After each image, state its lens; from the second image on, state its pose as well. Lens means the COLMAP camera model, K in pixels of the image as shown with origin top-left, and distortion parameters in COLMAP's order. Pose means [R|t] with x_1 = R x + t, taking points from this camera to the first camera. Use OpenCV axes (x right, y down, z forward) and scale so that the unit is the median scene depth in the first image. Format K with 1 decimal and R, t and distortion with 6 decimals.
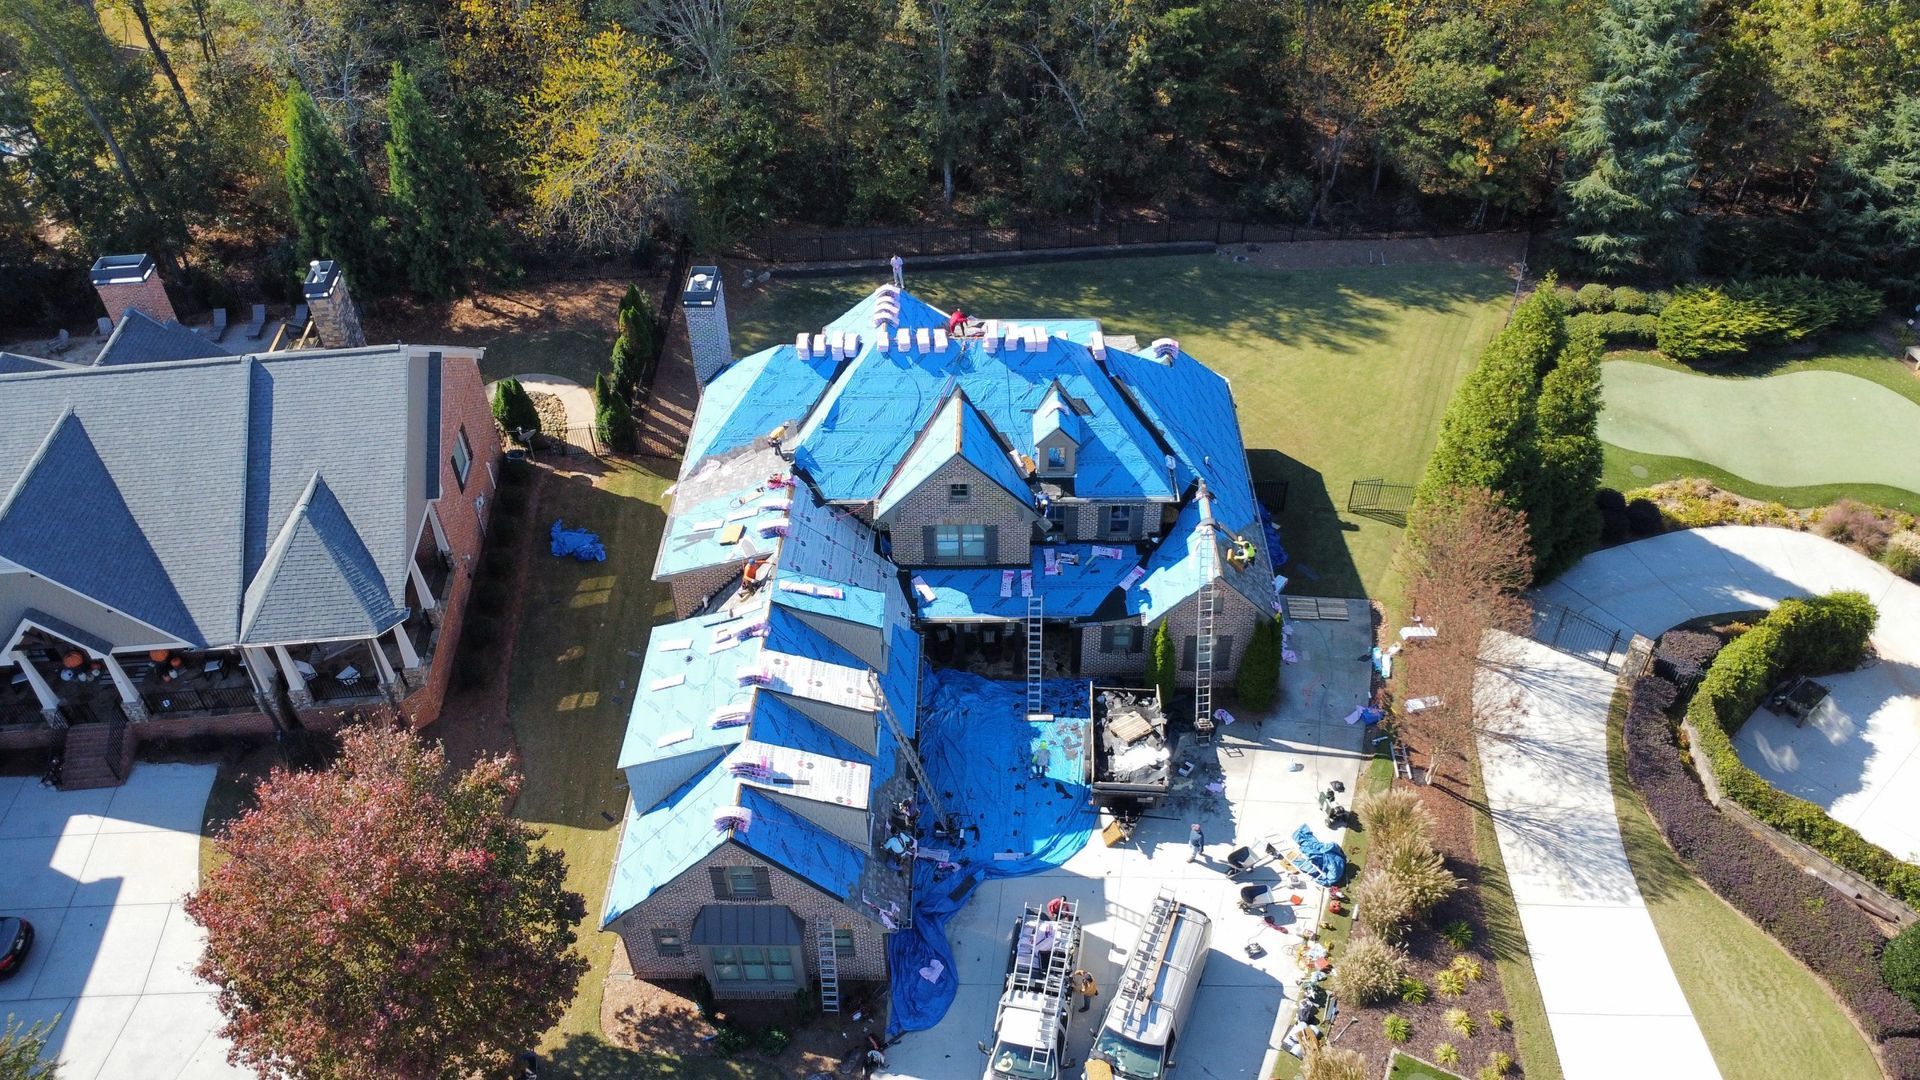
lens RADIAL K [[1390.7, 0, 958.8], [0, 1390.7, 548.3], [0, 0, 1]] dist [-0.032515, 0.003415]
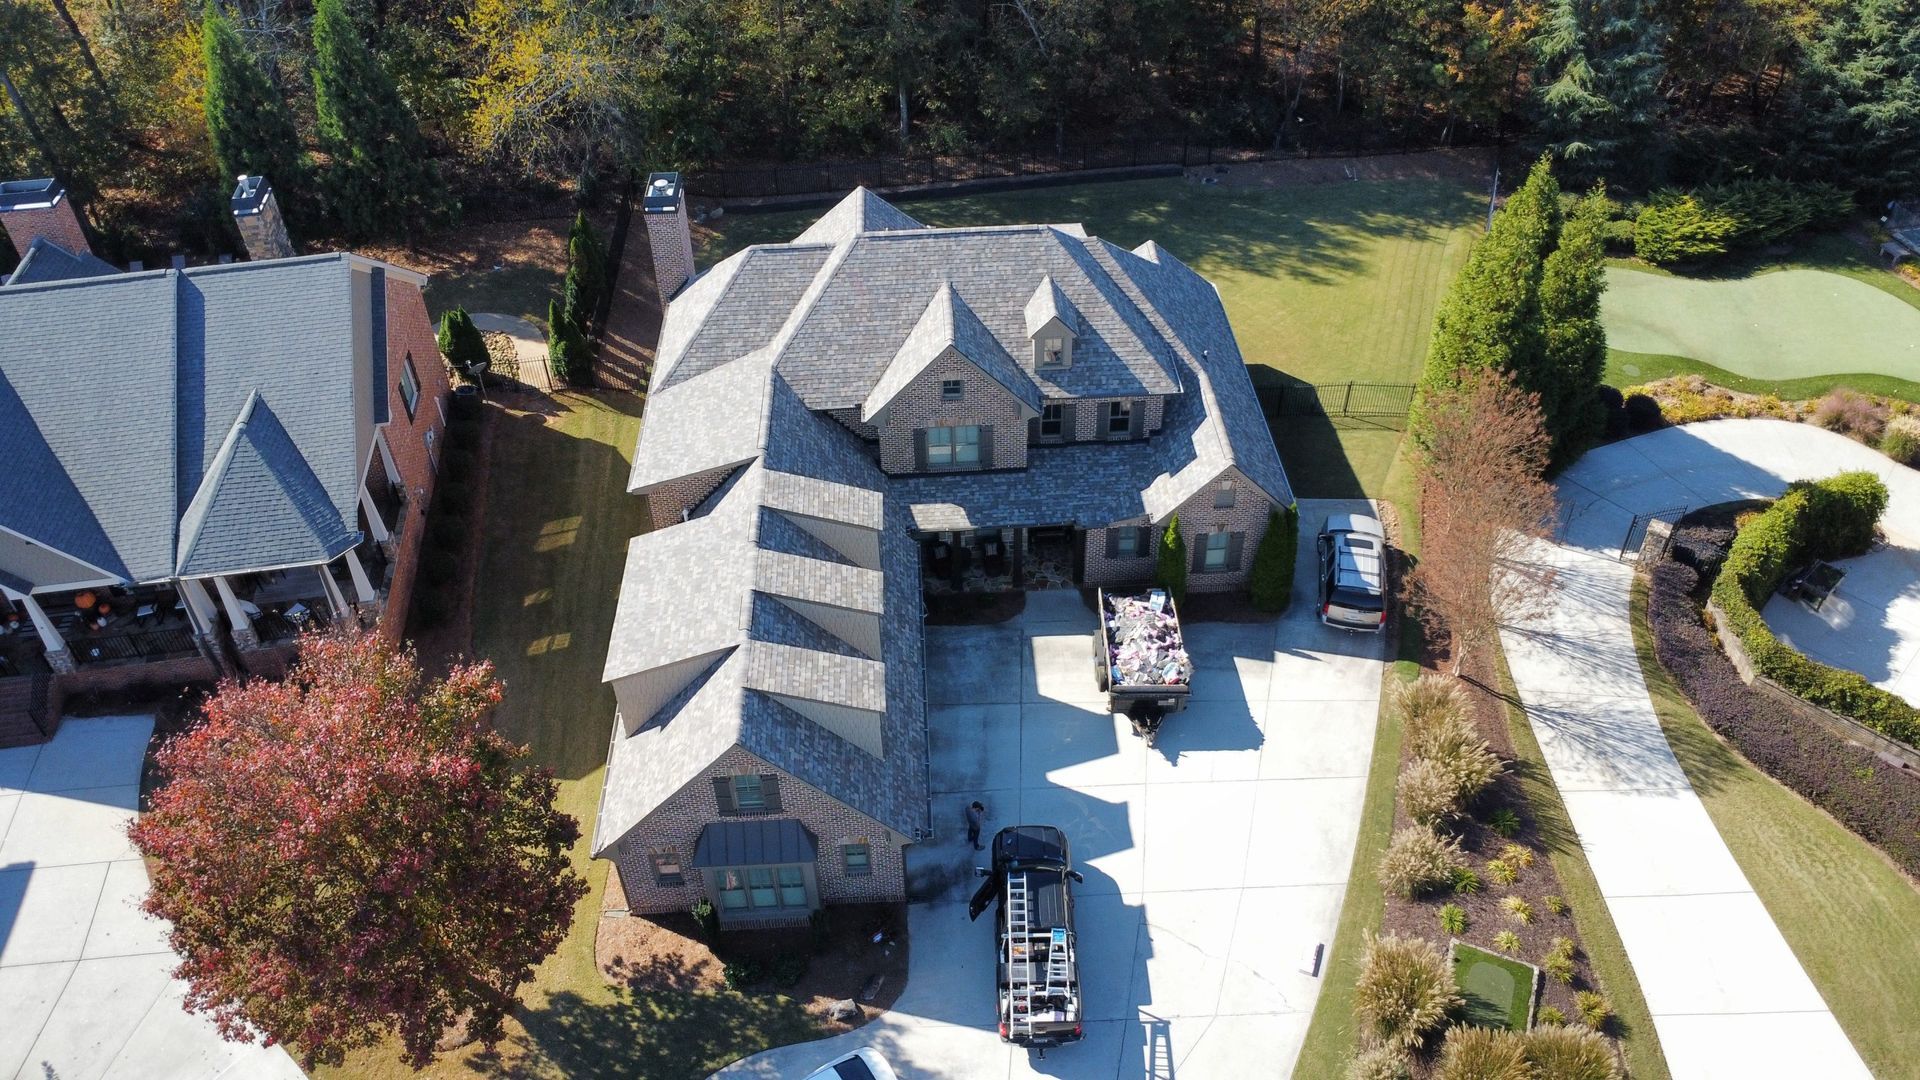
lens RADIAL K [[1390.7, 0, 961.3], [0, 1390.7, 544.6], [0, 0, 1]] dist [-0.032515, 0.003415]
pose [[0.997972, -0.042214, 0.047650, -0.041021], [0.042579, 0.999071, -0.006680, 0.068168], [-0.047324, 0.008695, 0.998842, 0.059371]]
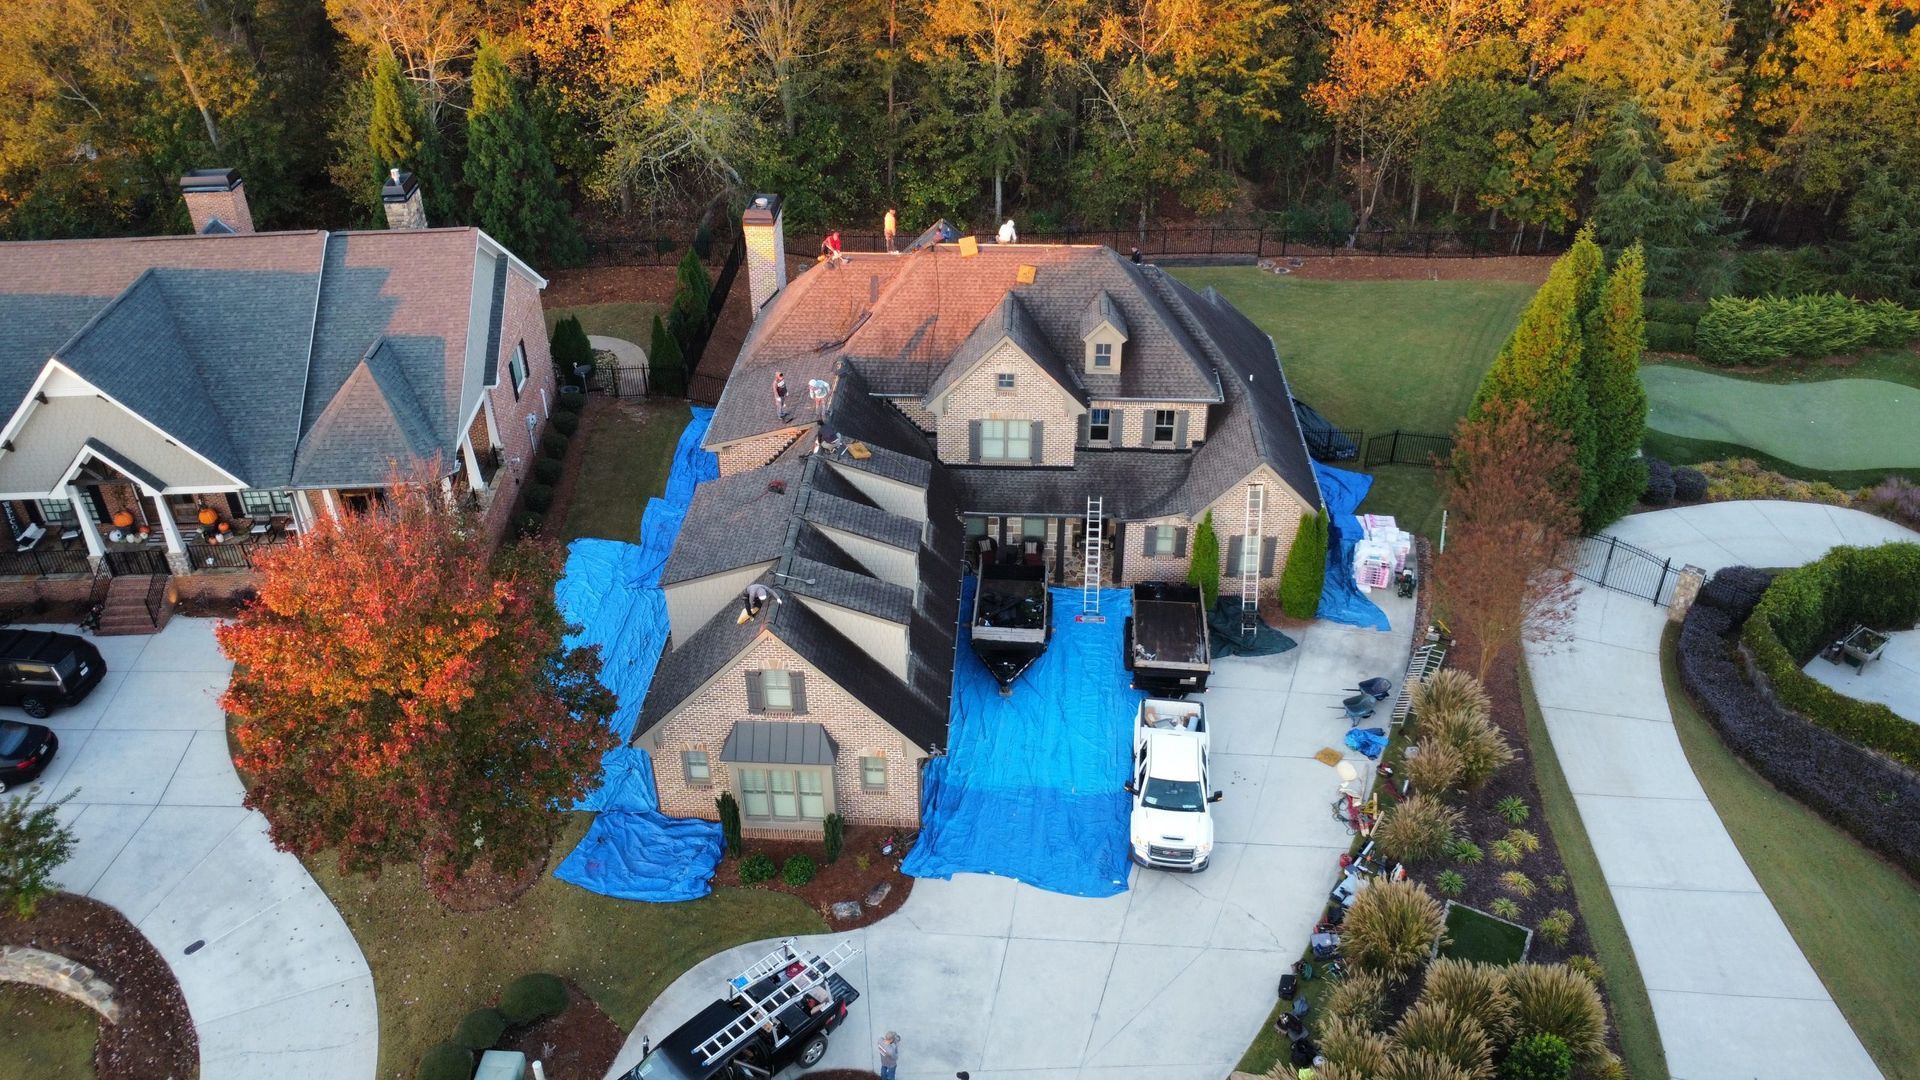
lens RADIAL K [[1390.7, 0, 959.4], [0, 1390.7, 542.2], [0, 0, 1]] dist [-0.032515, 0.003415]
pose [[0.999206, 0.031972, -0.023783, -0.006027], [-0.034888, 0.990305, -0.134456, 0.203756], [0.019254, 0.135179, 0.990634, 0.012044]]
